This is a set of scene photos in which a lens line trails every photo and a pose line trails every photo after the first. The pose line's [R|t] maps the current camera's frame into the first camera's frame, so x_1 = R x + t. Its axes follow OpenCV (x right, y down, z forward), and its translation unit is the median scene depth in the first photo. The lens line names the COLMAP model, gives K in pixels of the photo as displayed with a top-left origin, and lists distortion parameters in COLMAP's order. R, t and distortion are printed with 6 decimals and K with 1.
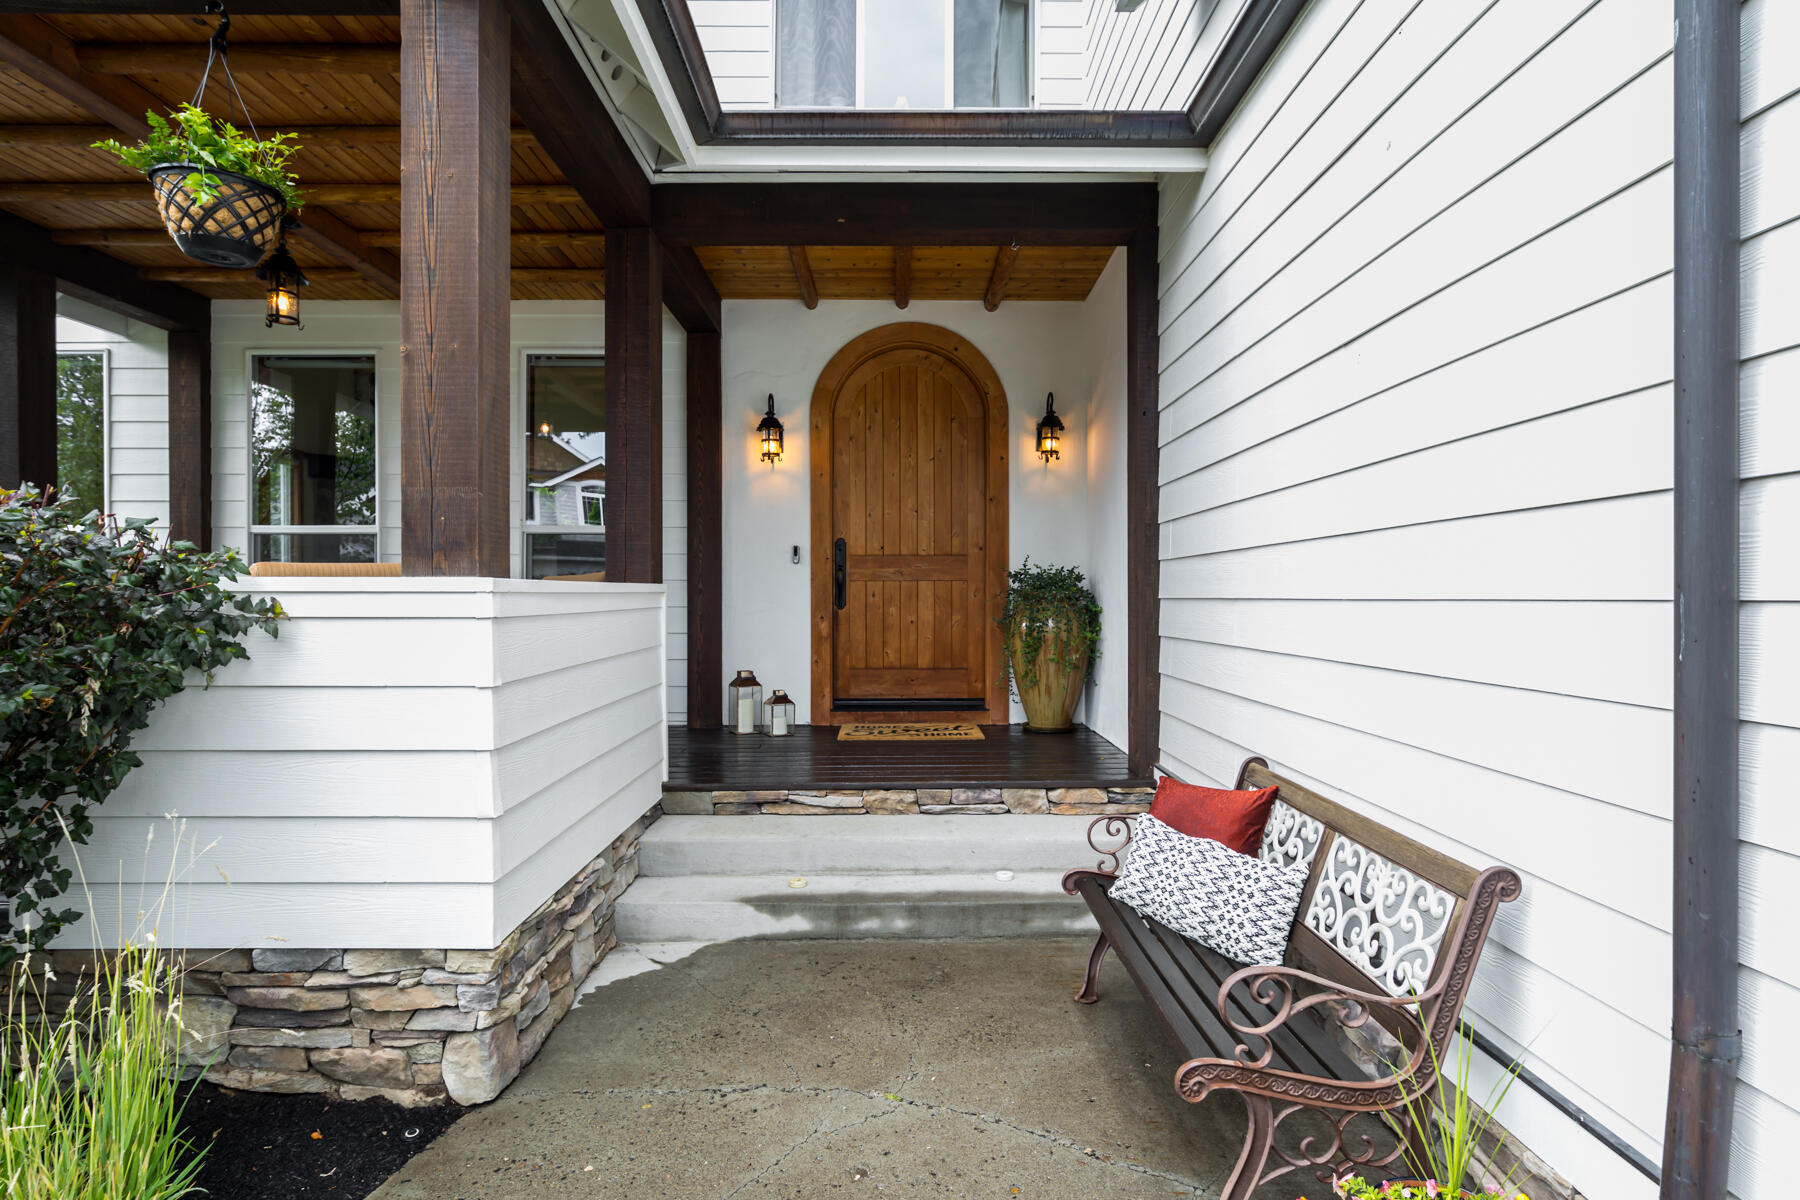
lens RADIAL K [[914.0, 0, 903.1], [0, 914.0, 597.8], [0, 0, 1]] dist [-0.004735, 0.000227]
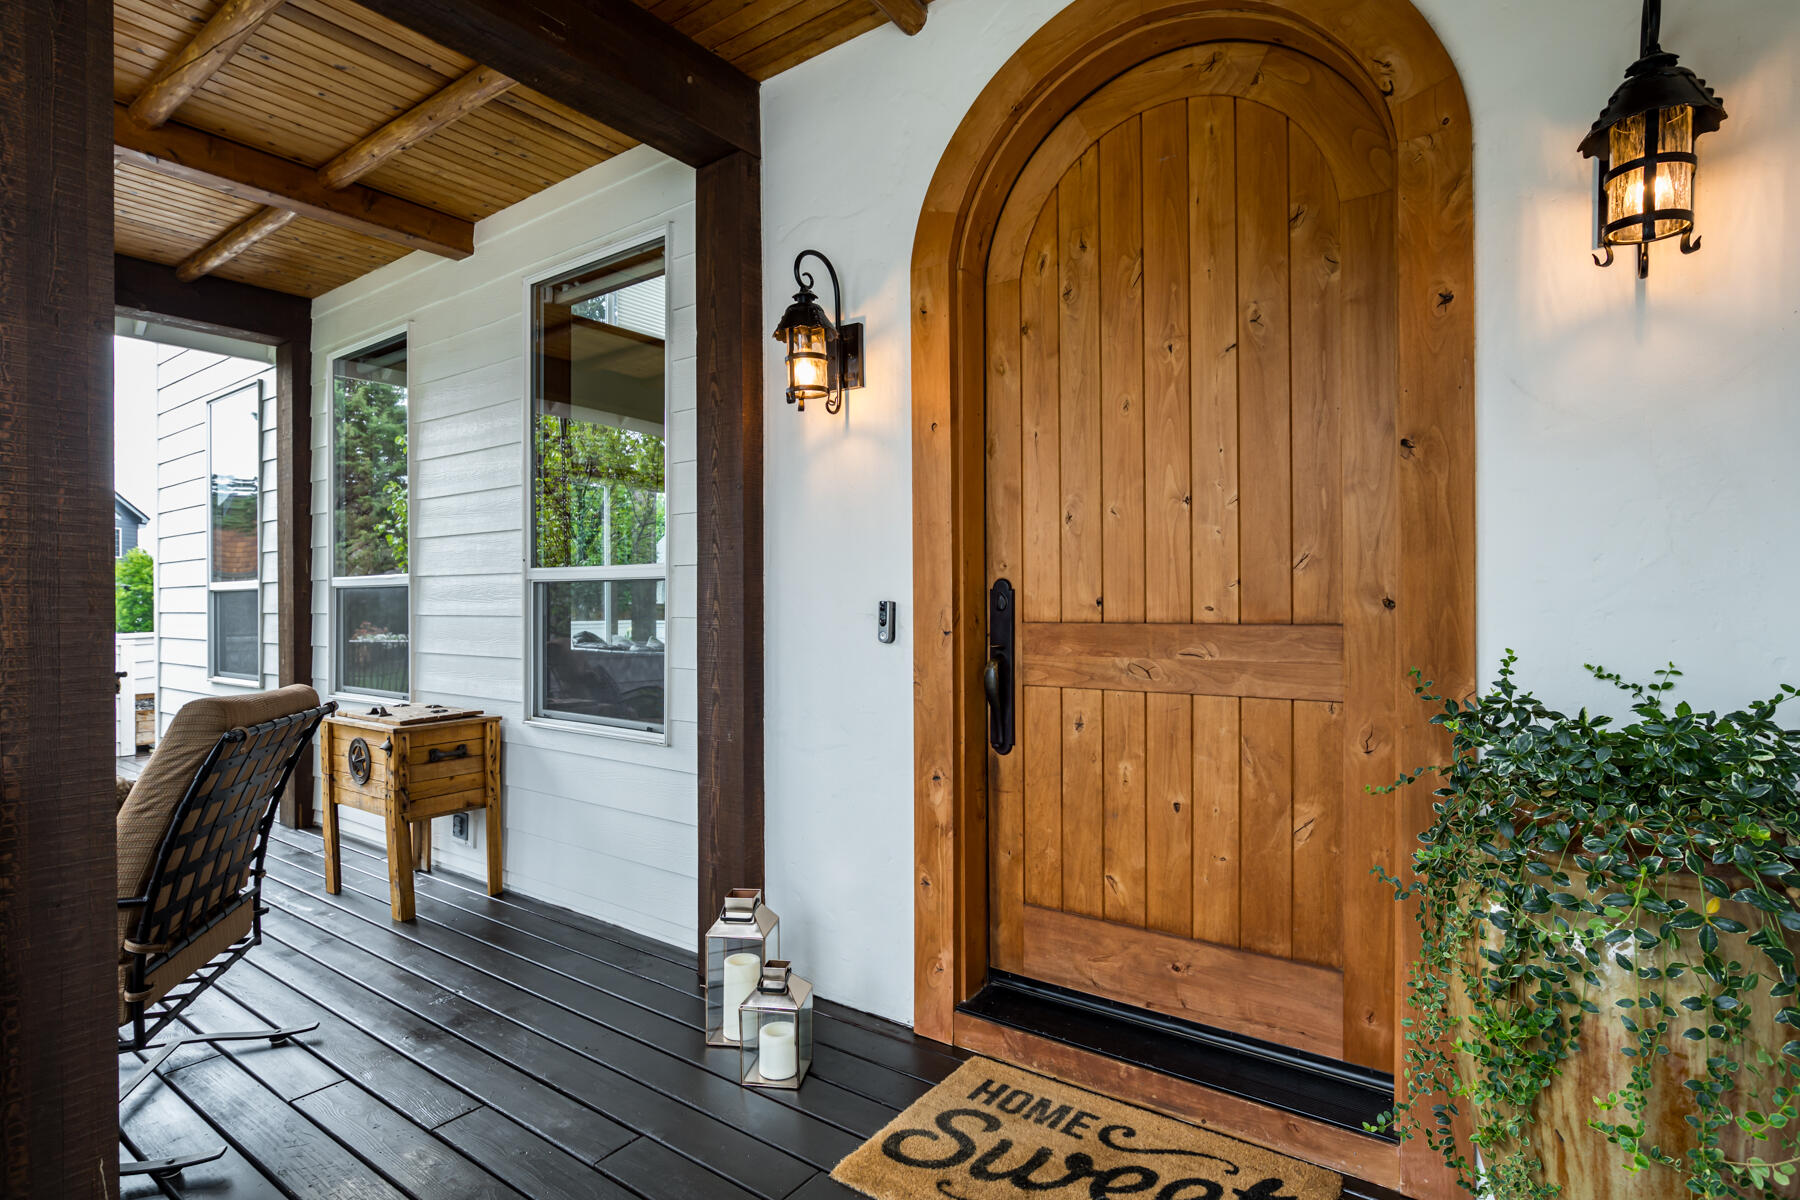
lens RADIAL K [[914.0, 0, 899.2], [0, 914.0, 609.2], [0, 0, 1]] dist [-0.004735, 0.000227]
pose [[0.807515, -0.000918, -0.589846, 0.134885], [0.001100, 0.999999, -0.000051, -0.051893], [0.589846, -0.000608, 0.807516, 0.643474]]
